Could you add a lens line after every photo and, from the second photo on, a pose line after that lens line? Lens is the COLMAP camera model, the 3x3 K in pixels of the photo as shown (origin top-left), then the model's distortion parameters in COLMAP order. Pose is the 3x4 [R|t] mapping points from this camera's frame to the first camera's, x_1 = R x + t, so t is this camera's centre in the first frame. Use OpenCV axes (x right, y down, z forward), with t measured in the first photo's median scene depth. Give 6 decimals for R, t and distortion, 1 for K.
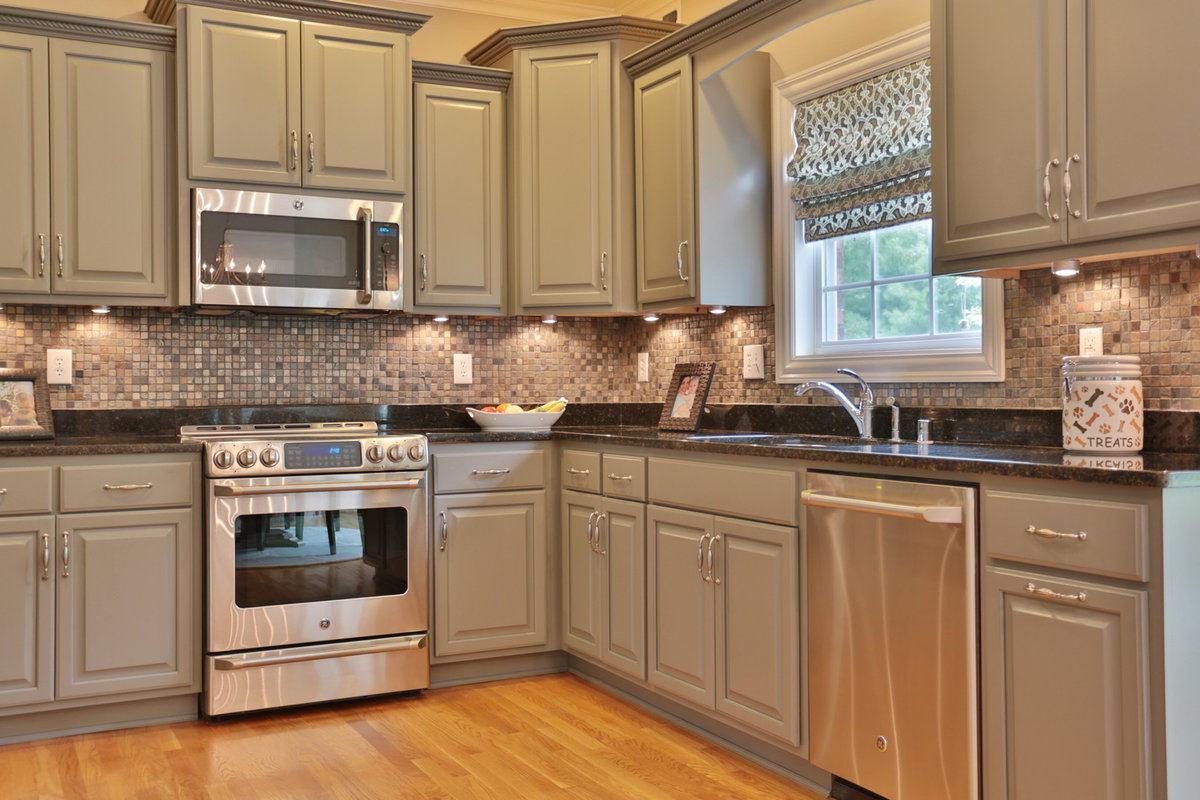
lens RADIAL K [[1182.7, 0, 600.0], [0, 1182.7, 400.0], [0, 0, 1]] dist [0.051410, -0.000413]
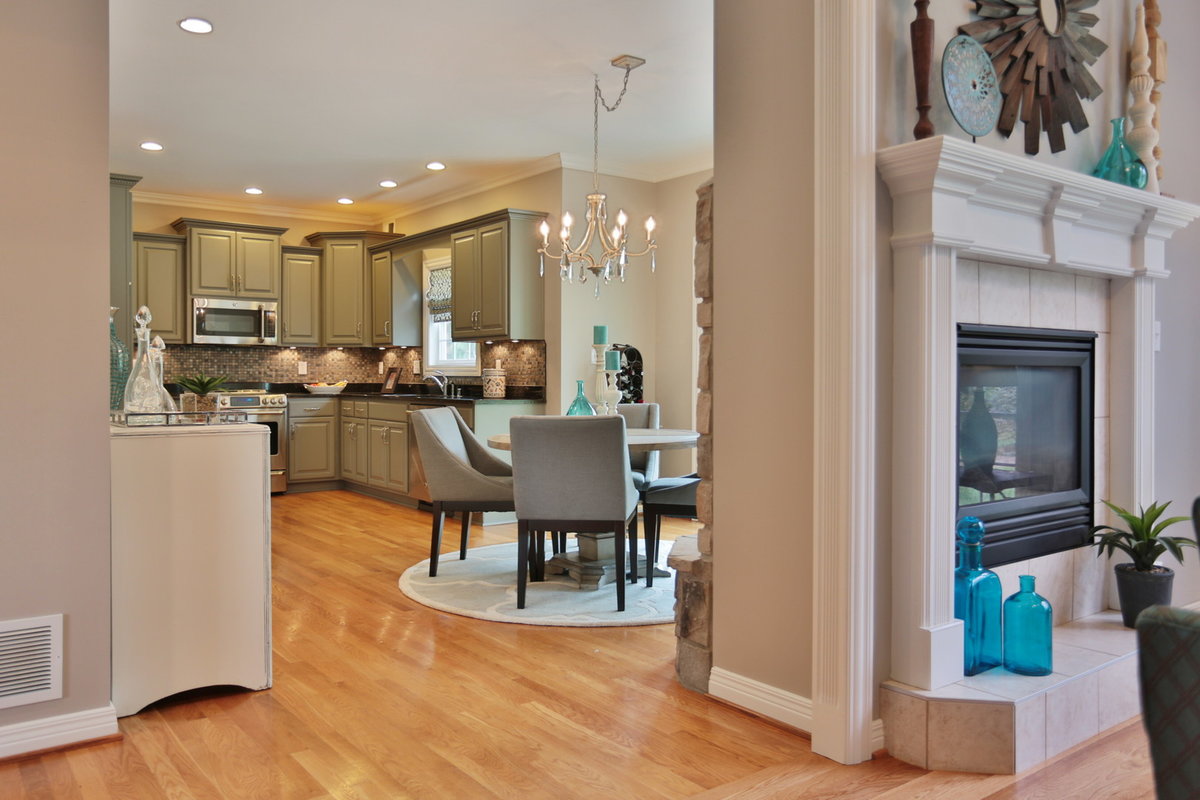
lens RADIAL K [[927.9, 0, 600.0], [0, 927.9, 400.0], [0, 0, 1]] dist [-0.014174, -0.002045]
pose [[0.986452, 0.004664, 0.163985, 0.190455], [-0.007494, 0.999833, 0.016640, 0.002809], [-0.163880, -0.017643, 0.986322, -1.063601]]
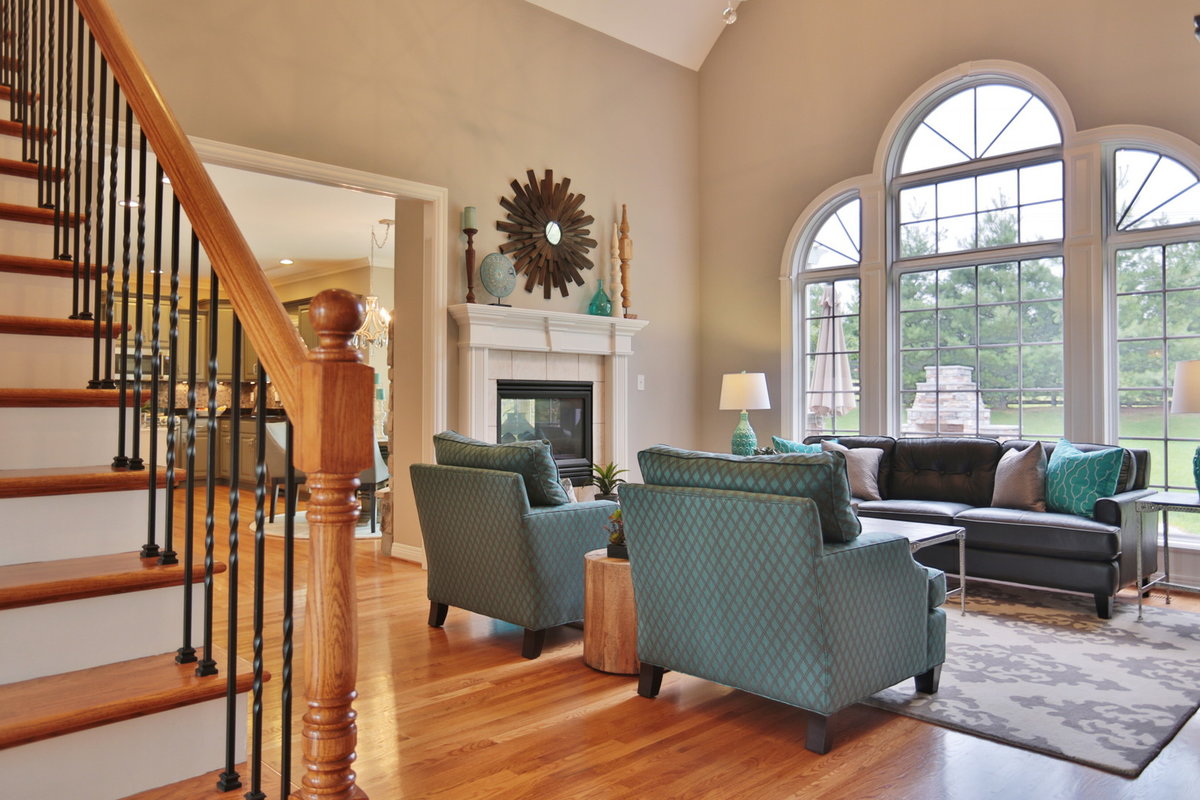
lens RADIAL K [[868.5, 0, 600.0], [0, 868.5, 400.0], [0, 0, 1]] dist [-0.002499, -0.000192]
pose [[0.958846, 0.008259, 0.283808, 0.305522], [-0.005523, 0.999930, -0.010440, 0.002798], [-0.283874, 0.008443, 0.958824, -1.752878]]
